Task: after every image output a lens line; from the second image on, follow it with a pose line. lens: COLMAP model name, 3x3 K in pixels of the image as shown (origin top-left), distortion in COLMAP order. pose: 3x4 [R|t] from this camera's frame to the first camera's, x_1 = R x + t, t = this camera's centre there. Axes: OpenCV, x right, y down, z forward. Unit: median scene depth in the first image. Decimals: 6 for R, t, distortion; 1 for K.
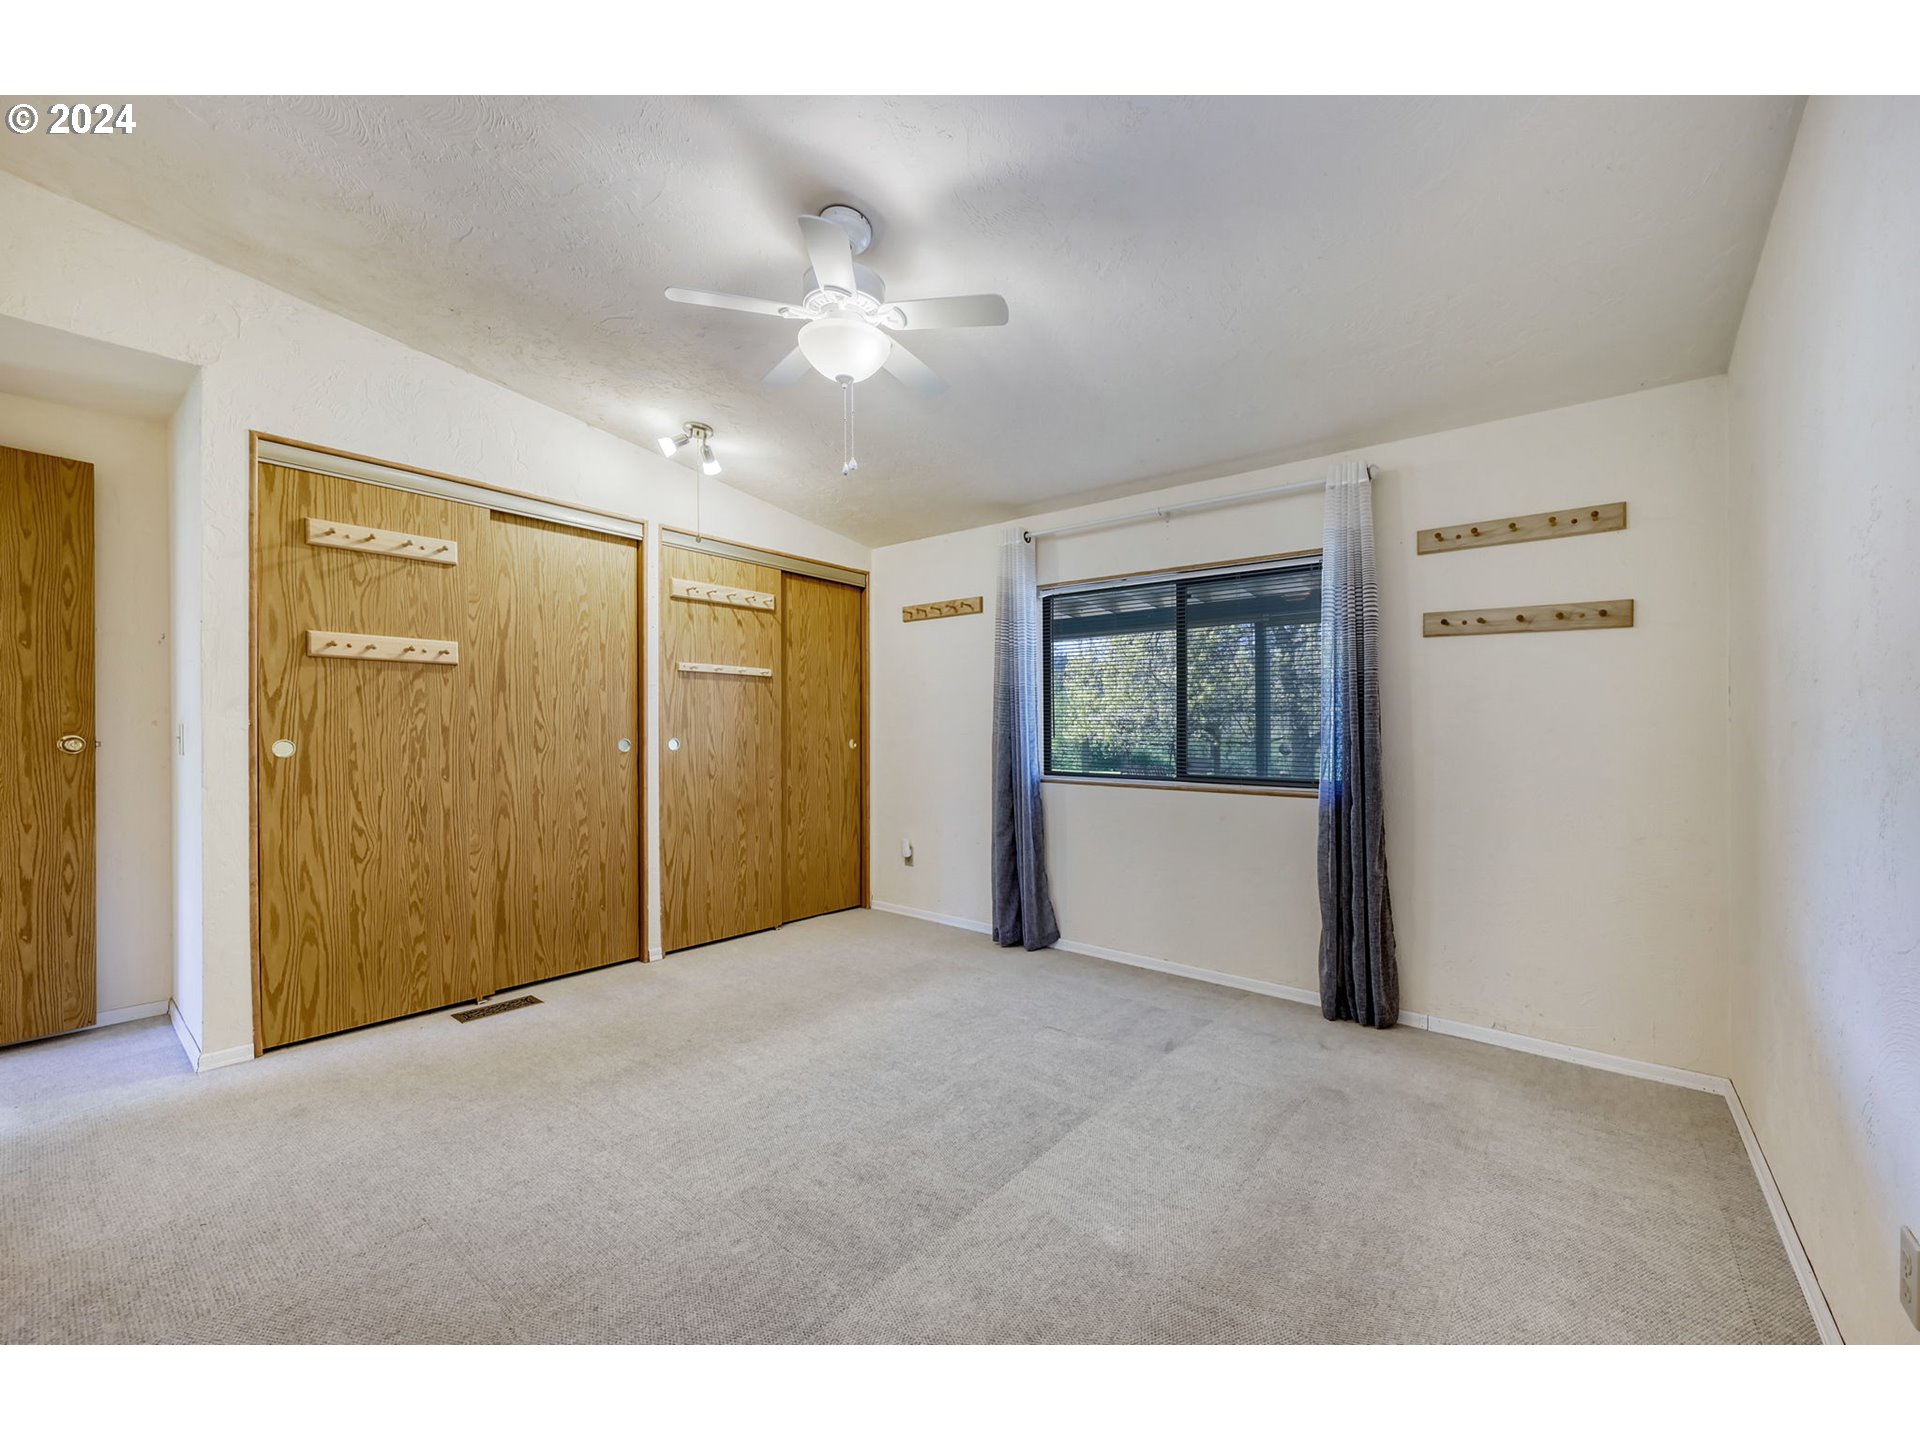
lens RADIAL K [[767.6, 0, 965.0], [0, 767.6, 730.5], [0, 0, 1]] dist [-0.000614, 0.000047]
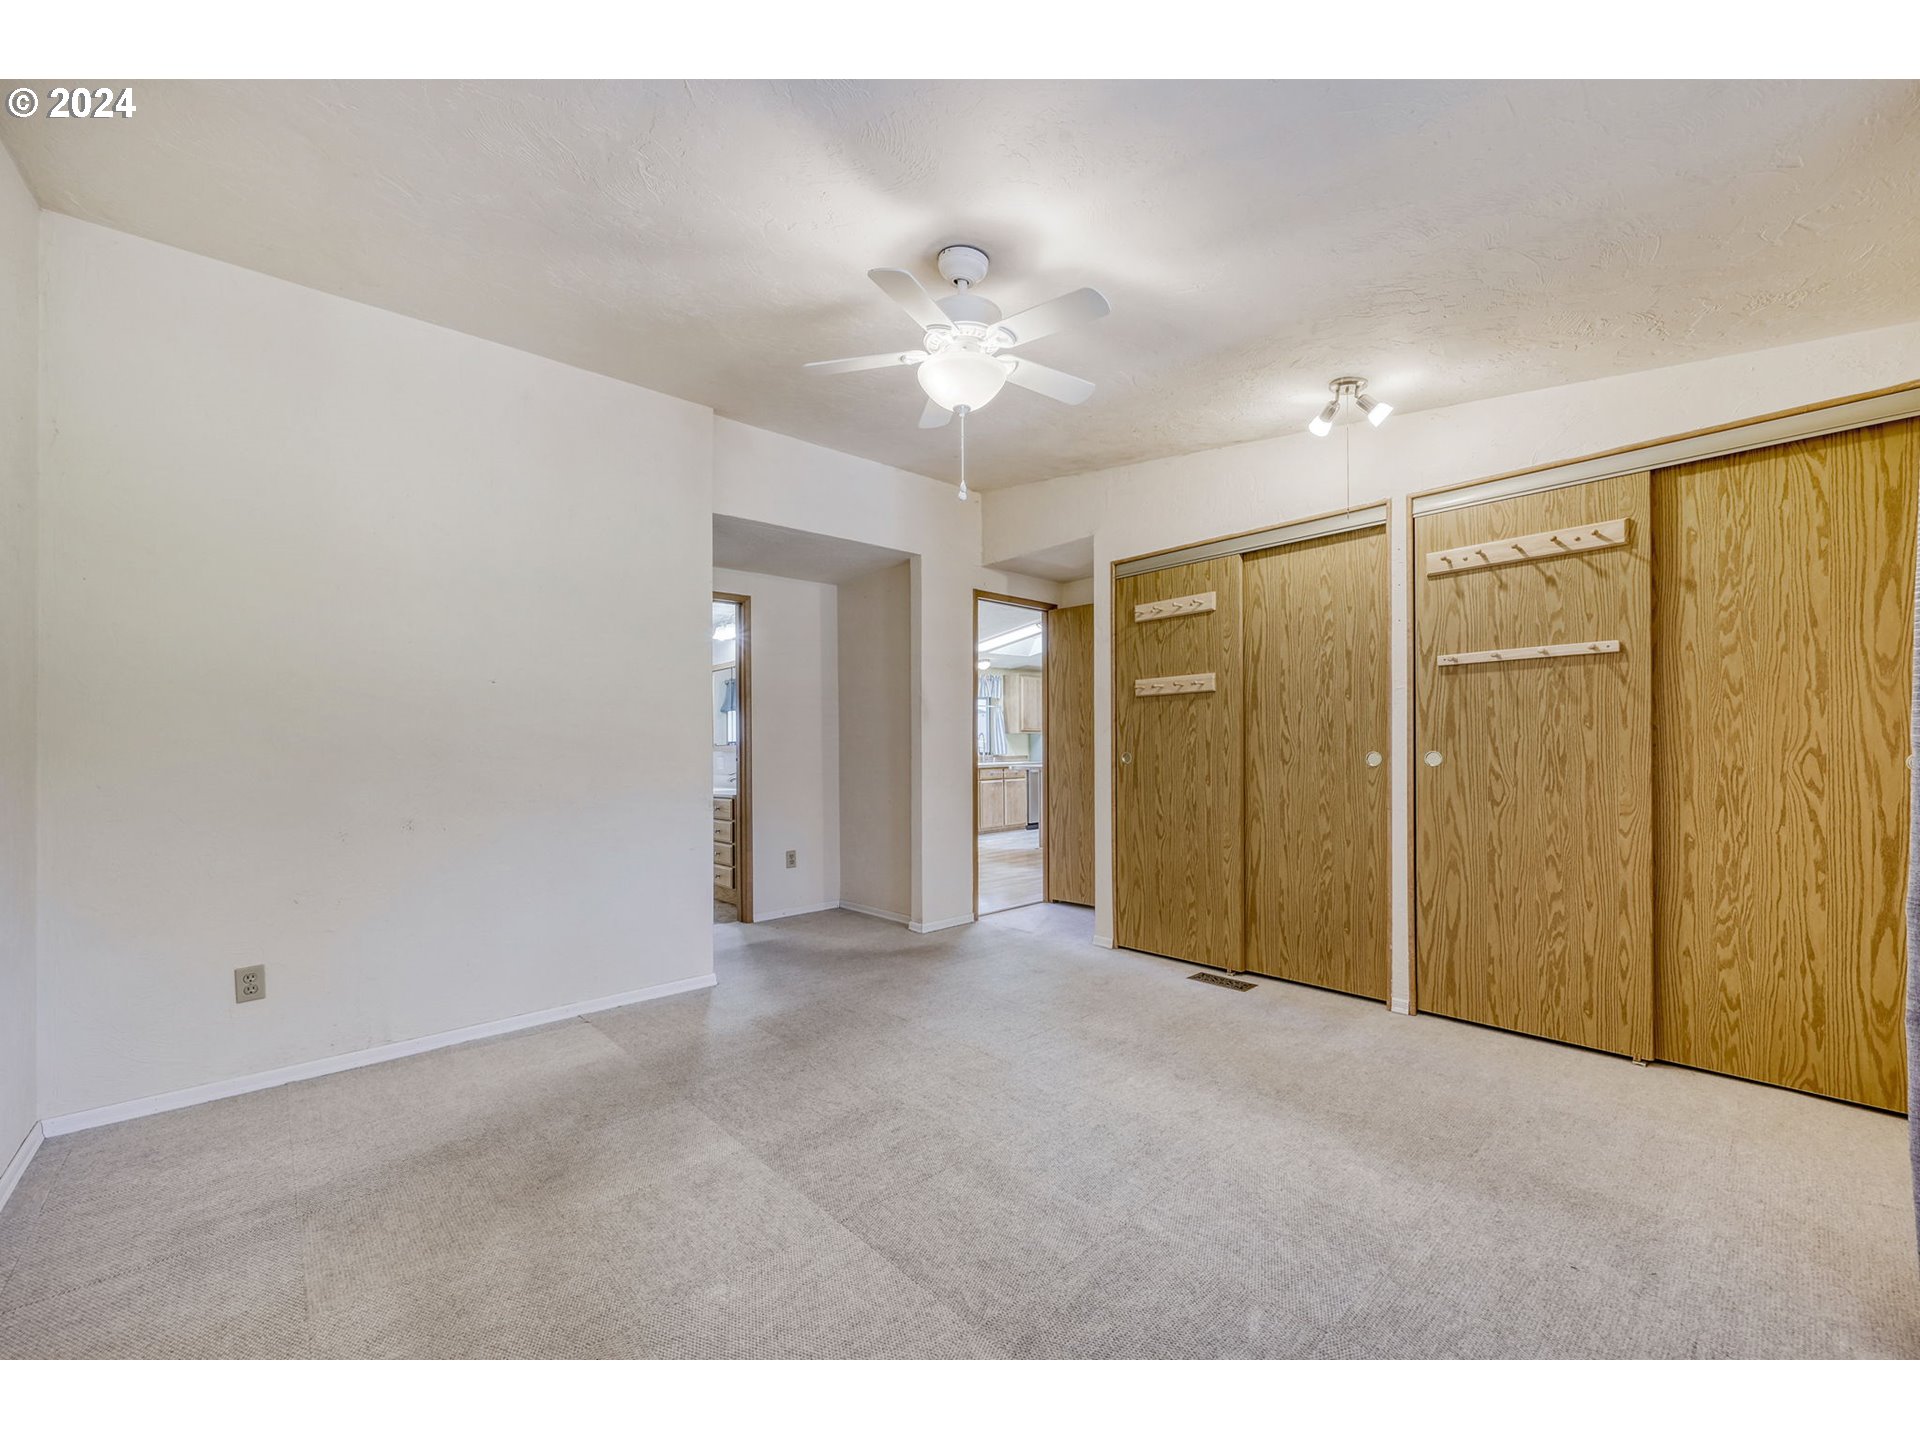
lens RADIAL K [[767.6, 0, 1002.3], [0, 767.6, 745.4], [0, 0, 1]] dist [-0.000614, 0.000047]
pose [[-0.123553, -0.005806, -0.992321, 0.549024], [0.012669, 0.999892, -0.007428, 0.005135], [0.992257, -0.013489, -0.123467, 0.747197]]
